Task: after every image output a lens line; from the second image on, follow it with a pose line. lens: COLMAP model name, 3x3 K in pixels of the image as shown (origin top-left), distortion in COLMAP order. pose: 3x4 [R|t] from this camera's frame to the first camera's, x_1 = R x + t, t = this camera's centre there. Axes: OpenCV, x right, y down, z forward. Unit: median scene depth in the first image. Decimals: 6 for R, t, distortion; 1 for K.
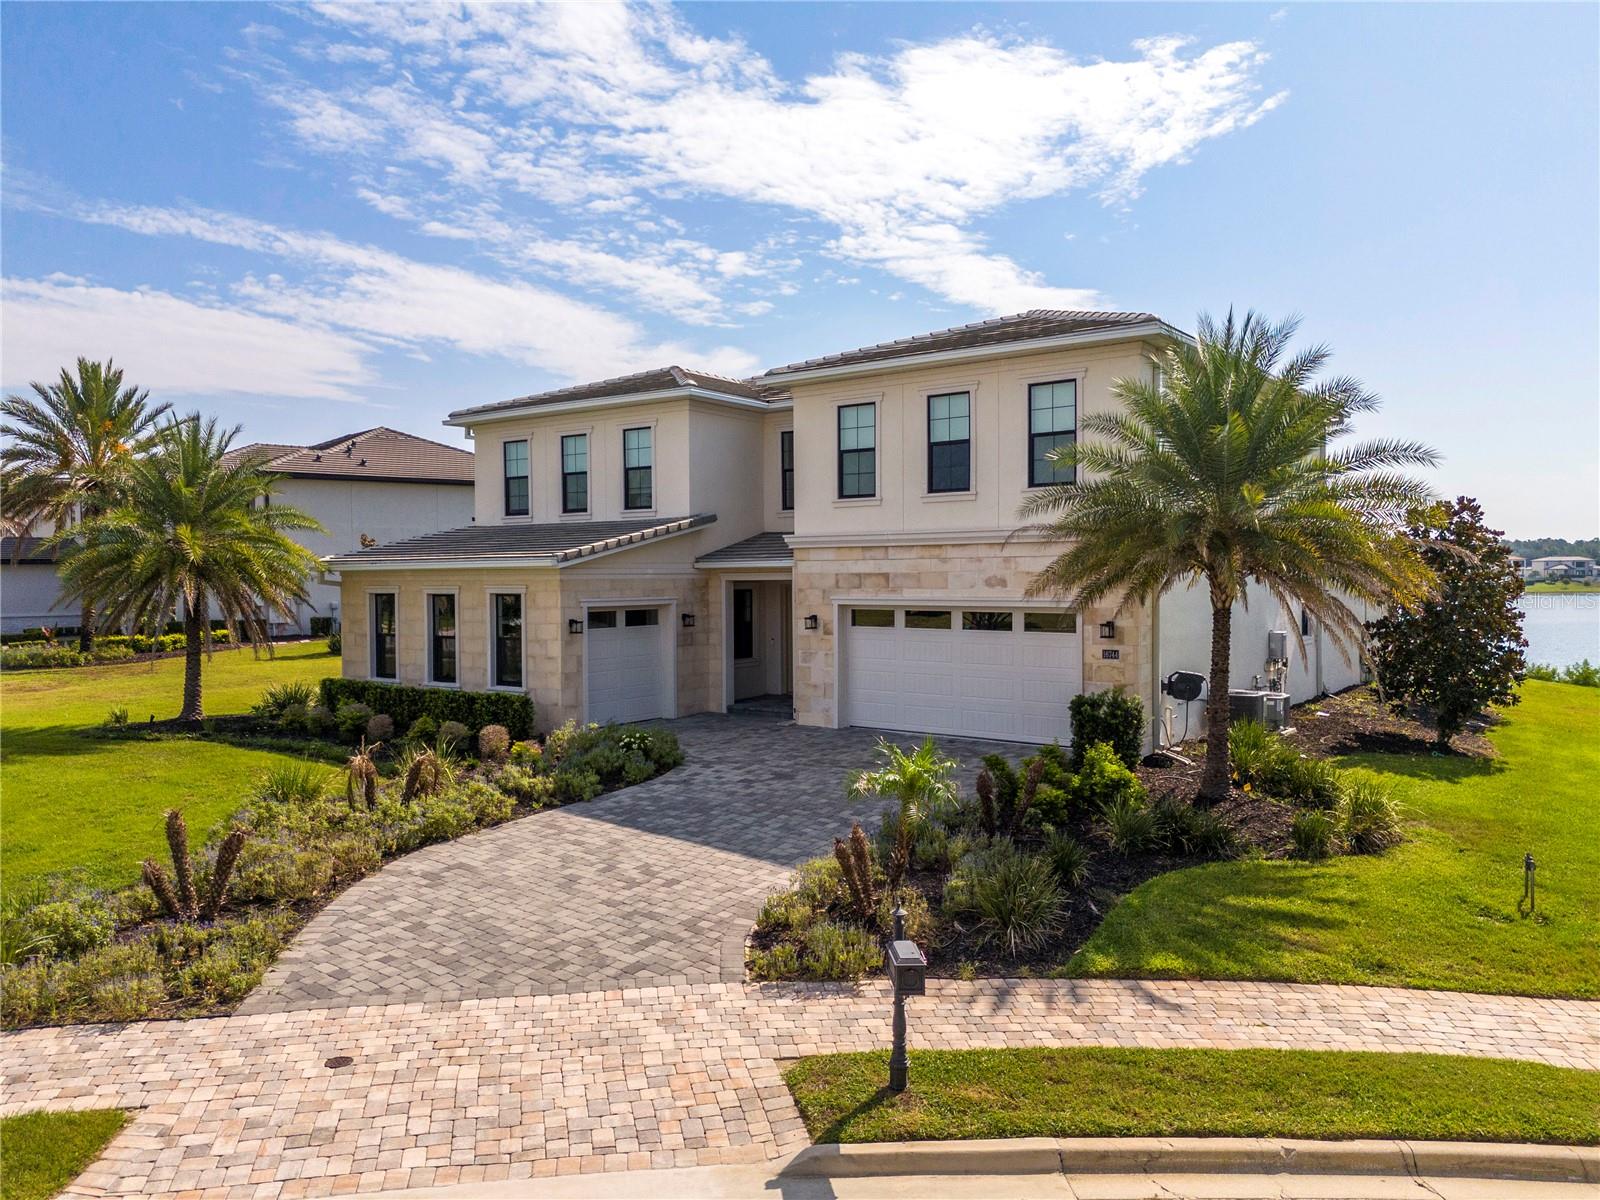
lens RADIAL K [[1188.4, 0, 808.0], [0, 1188.4, 593.6], [0, 0, 1]] dist [0.060768, -0.051647]
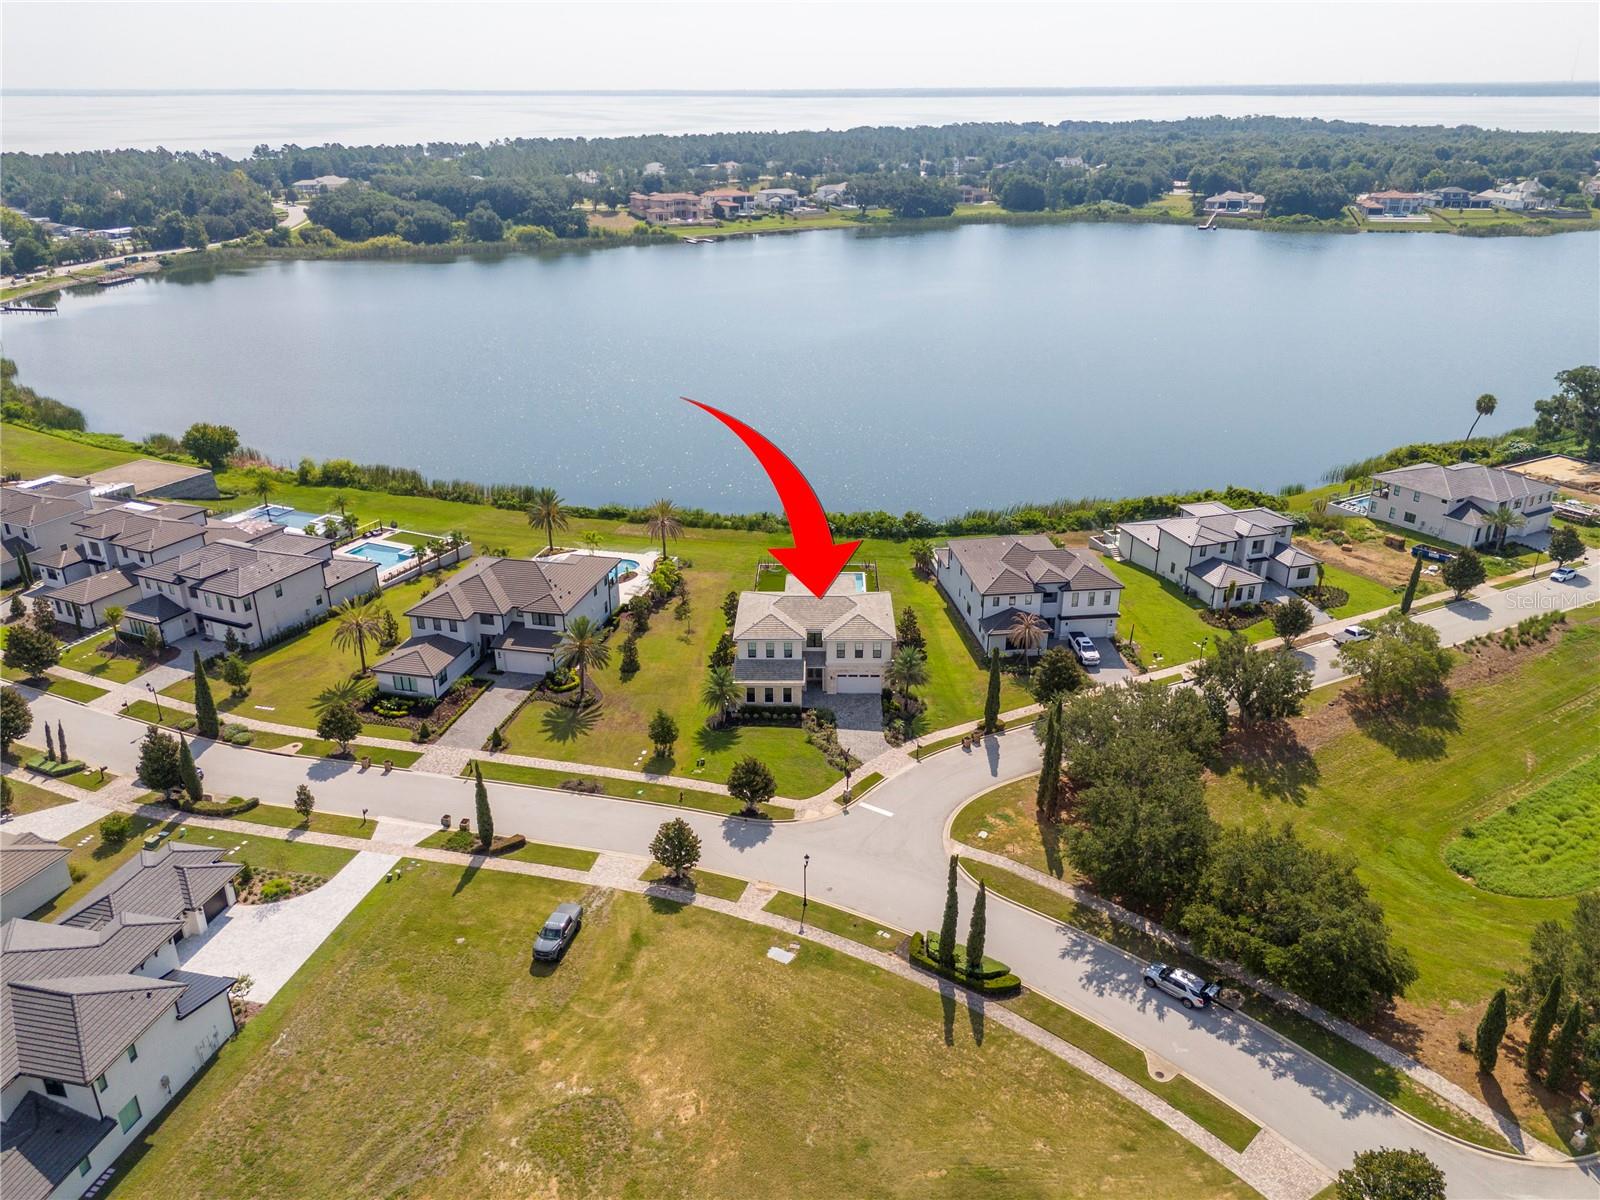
lens RADIAL K [[1188.4, 0, 800.6], [0, 1188.4, 602.0], [0, 0, 1]] dist [0.060768, -0.051647]
pose [[0.821735, -0.220871, 0.525326, -3.196035], [0.006768, 0.925553, 0.378557, -2.605117], [-0.569830, -0.307518, 0.762054, -3.303403]]
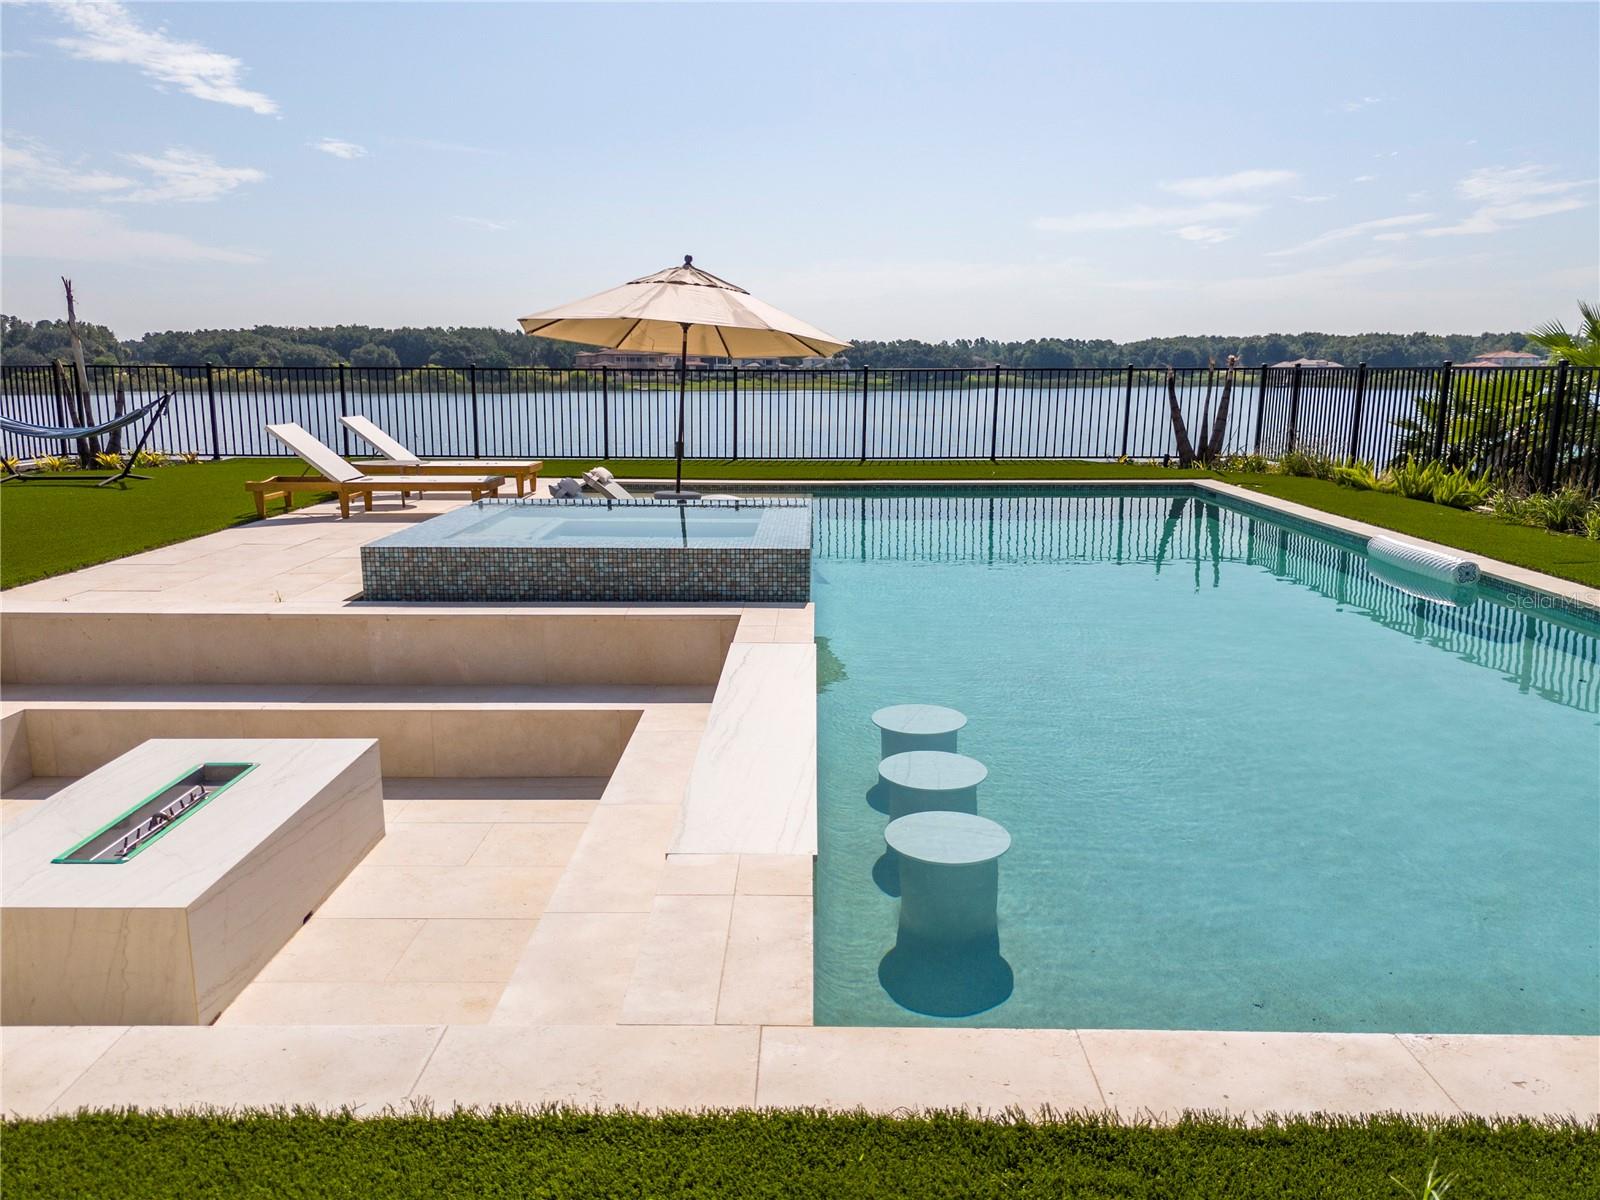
lens RADIAL K [[1188.4, 0, 803.8], [0, 1188.4, 590.9], [0, 0, 1]] dist [0.060768, -0.051647]
pose [[0.815783, -0.096160, 0.570308, 0.612429], [-0.000341, 0.986001, 0.166738, 0.011401], [-0.578358, -0.136216, 0.804330, 1.901471]]
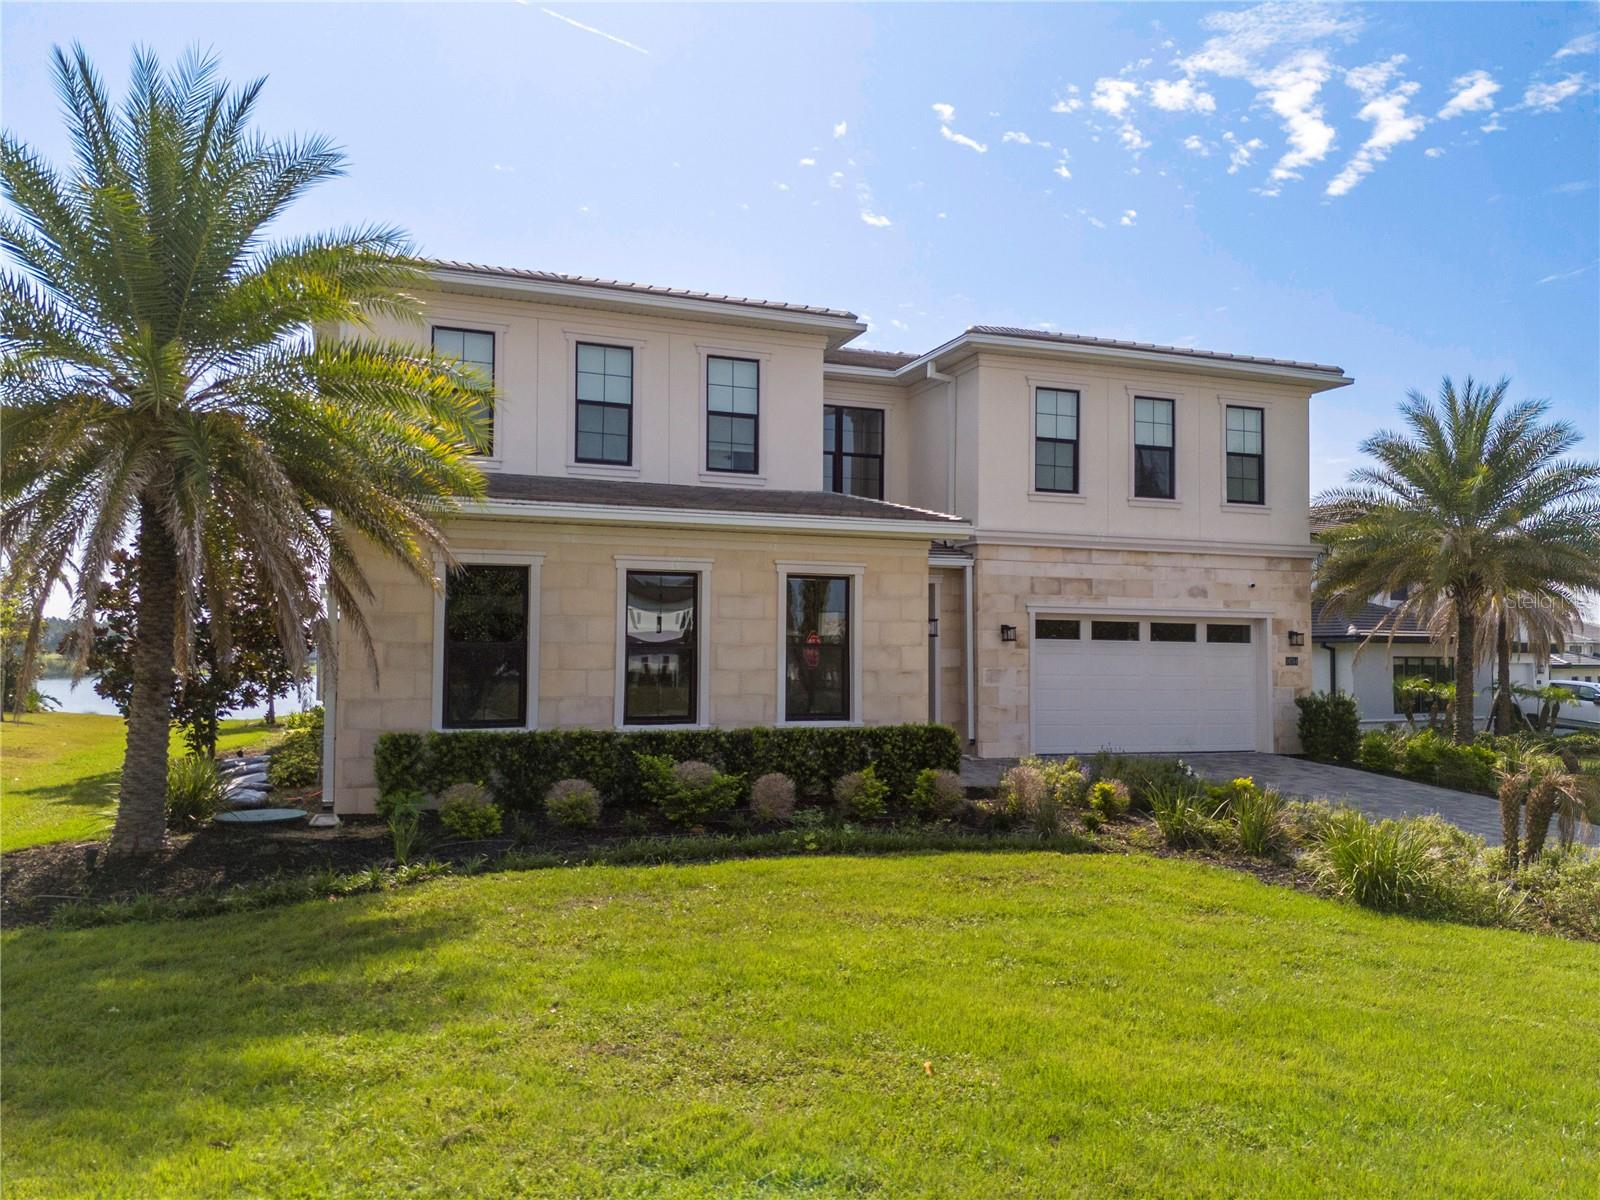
lens RADIAL K [[1188.4, 0, 806.7], [0, 1188.4, 599.8], [0, 0, 1]] dist [0.060768, -0.051647]
pose [[0.544246, 0.052204, 0.837300, -0.833871], [0.004999, 0.997842, -0.065463, 0.058710], [-0.838911, 0.039814, 0.542811, 0.705968]]
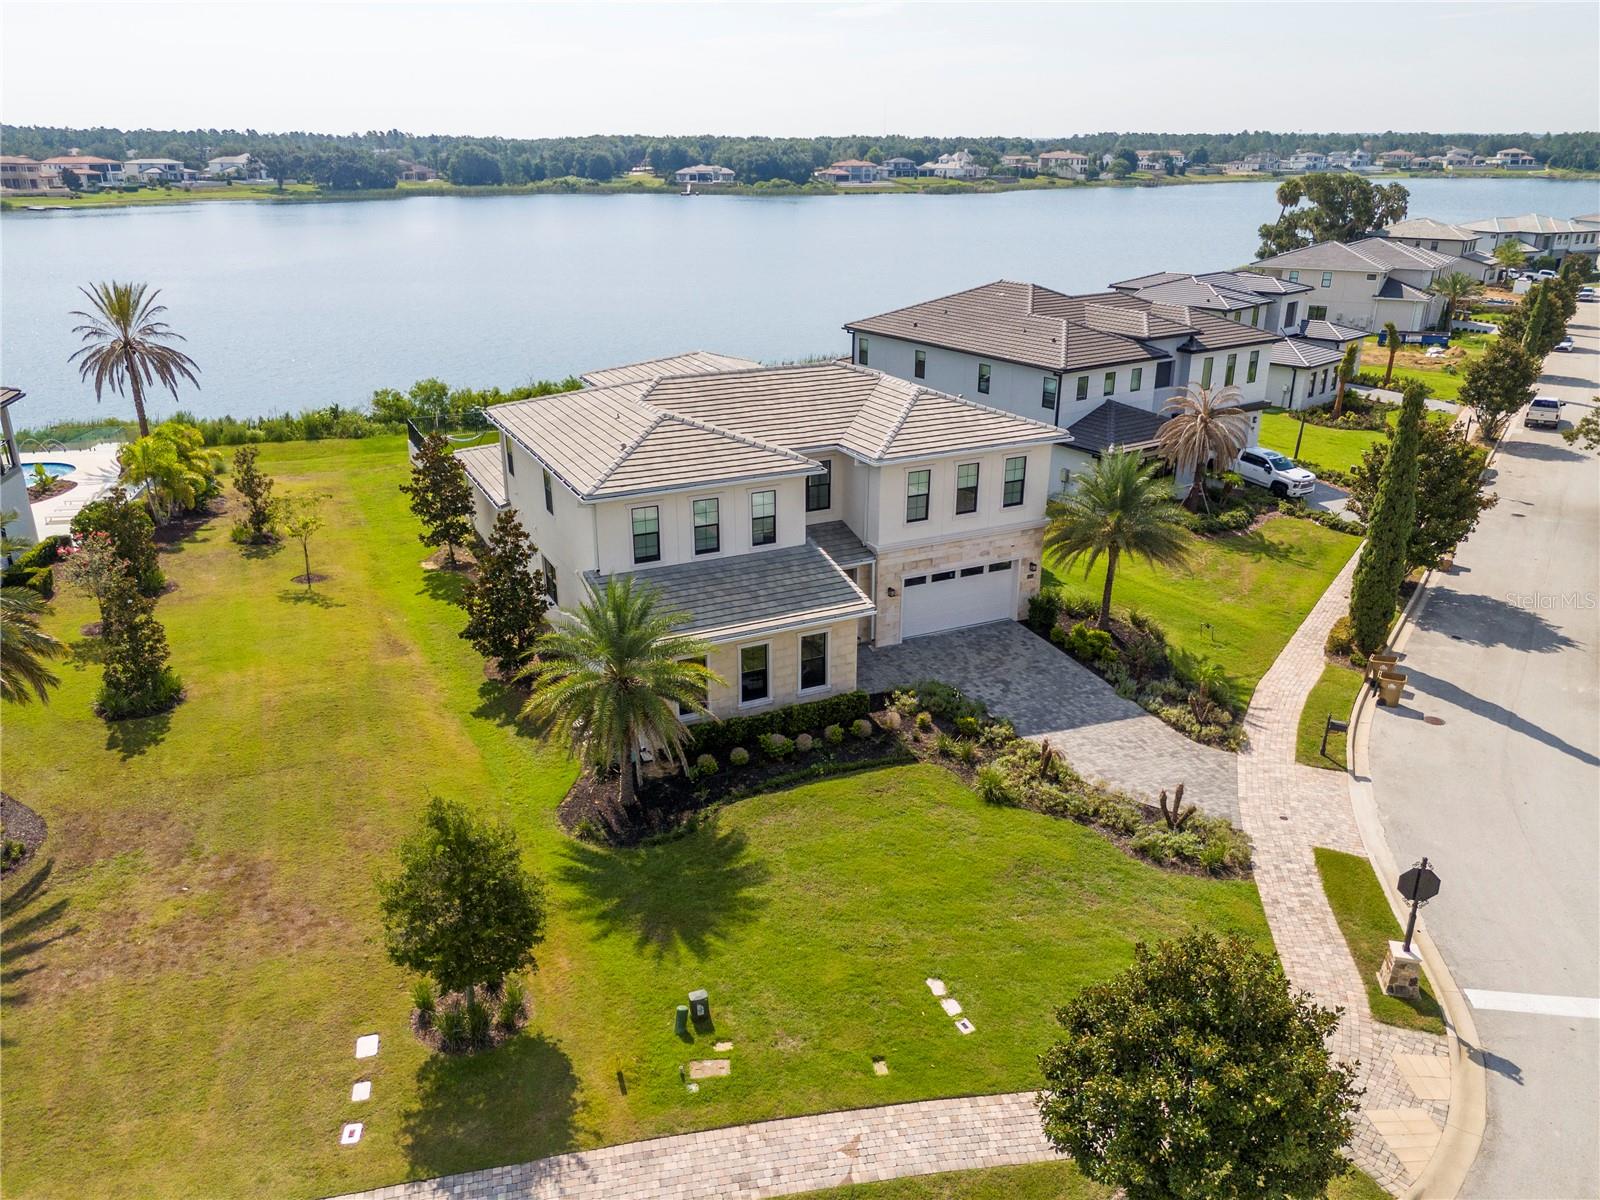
lens RADIAL K [[1188.4, 0, 805.3], [0, 1188.4, 589.8], [0, 0, 1]] dist [0.060768, -0.051647]
pose [[0.468842, -0.300660, 0.830536, -1.627579], [0.009455, 0.941939, 0.335651, -0.611990], [-0.883231, -0.149515, 0.444464, 0.349402]]
